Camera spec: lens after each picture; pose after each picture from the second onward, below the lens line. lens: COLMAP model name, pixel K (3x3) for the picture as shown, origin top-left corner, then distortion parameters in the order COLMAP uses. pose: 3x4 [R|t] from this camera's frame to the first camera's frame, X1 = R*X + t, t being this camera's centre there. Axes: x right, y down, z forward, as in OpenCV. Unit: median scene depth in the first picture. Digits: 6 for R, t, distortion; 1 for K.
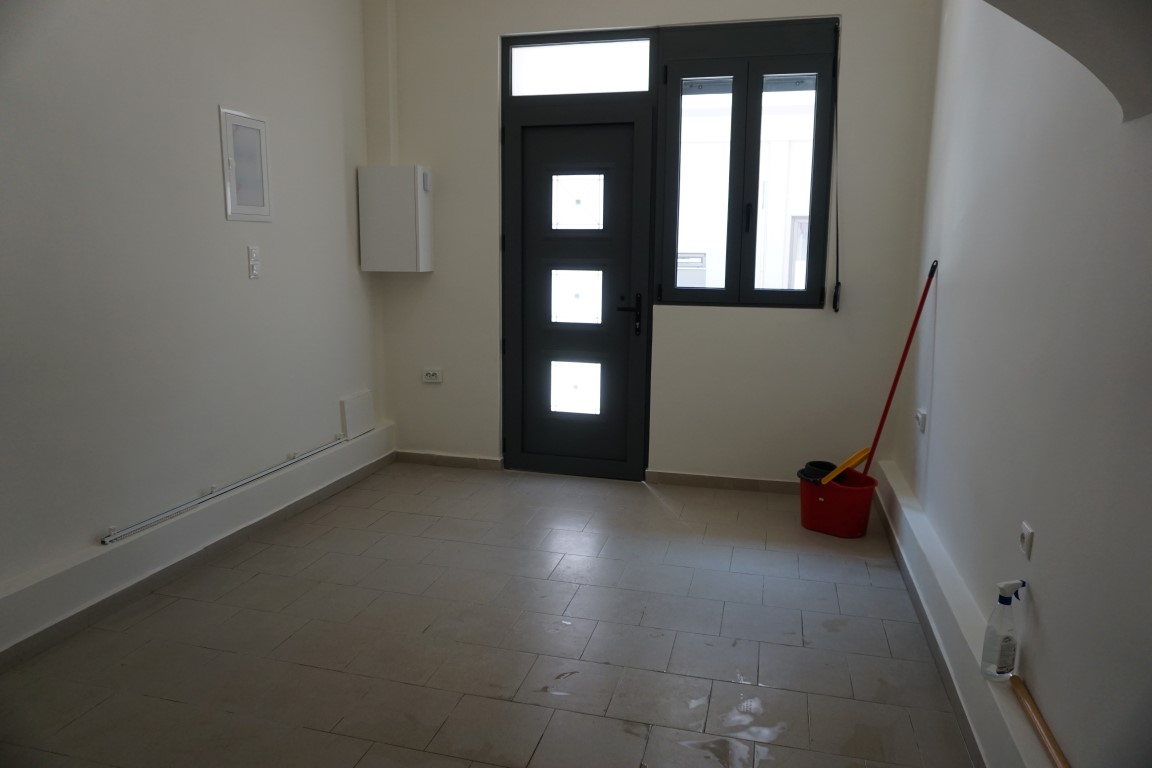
lens RADIAL K [[778.3, 0, 576.0], [0, 778.3, 384.0], [0, 0, 1]] dist [-0.045072, 0.036552]
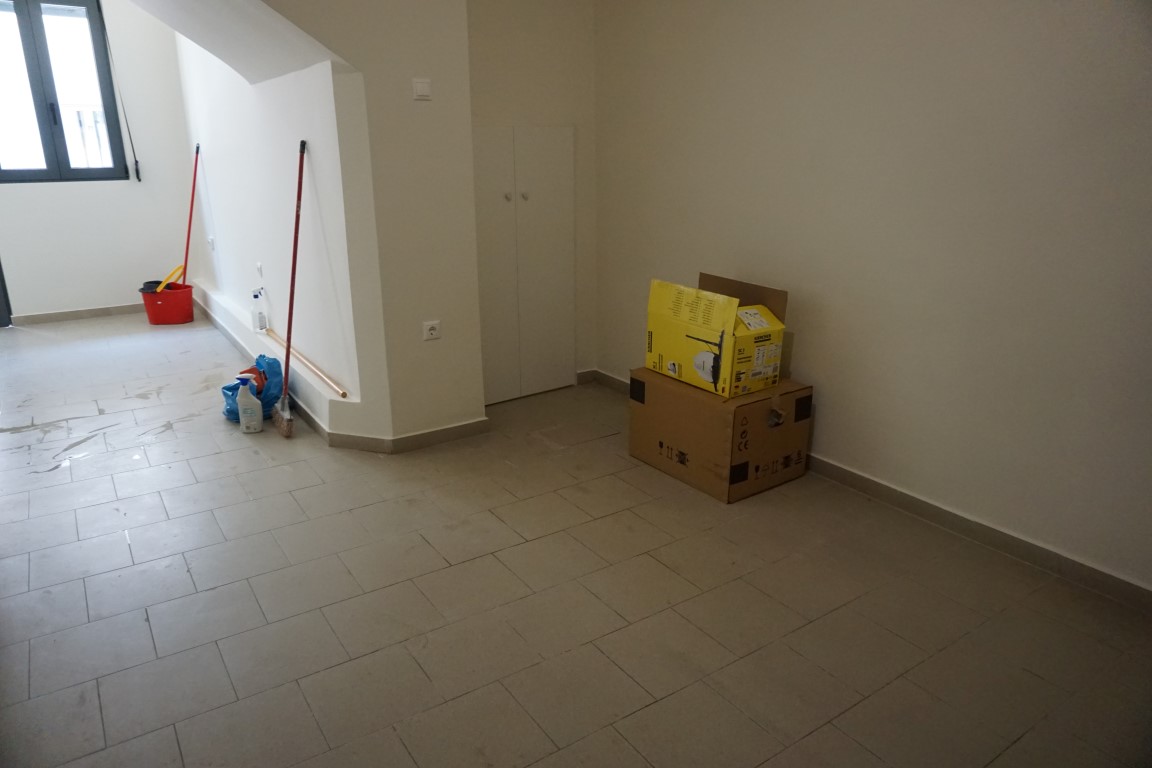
lens RADIAL K [[778.3, 0, 576.0], [0, 778.3, 384.0], [0, 0, 1]] dist [-0.045072, 0.036552]
pose [[0.660839, -0.235287, 0.712693, -0.263941], [0.128657, 0.971047, 0.201284, 0.099937], [-0.739418, -0.041324, 0.671977, -0.649303]]
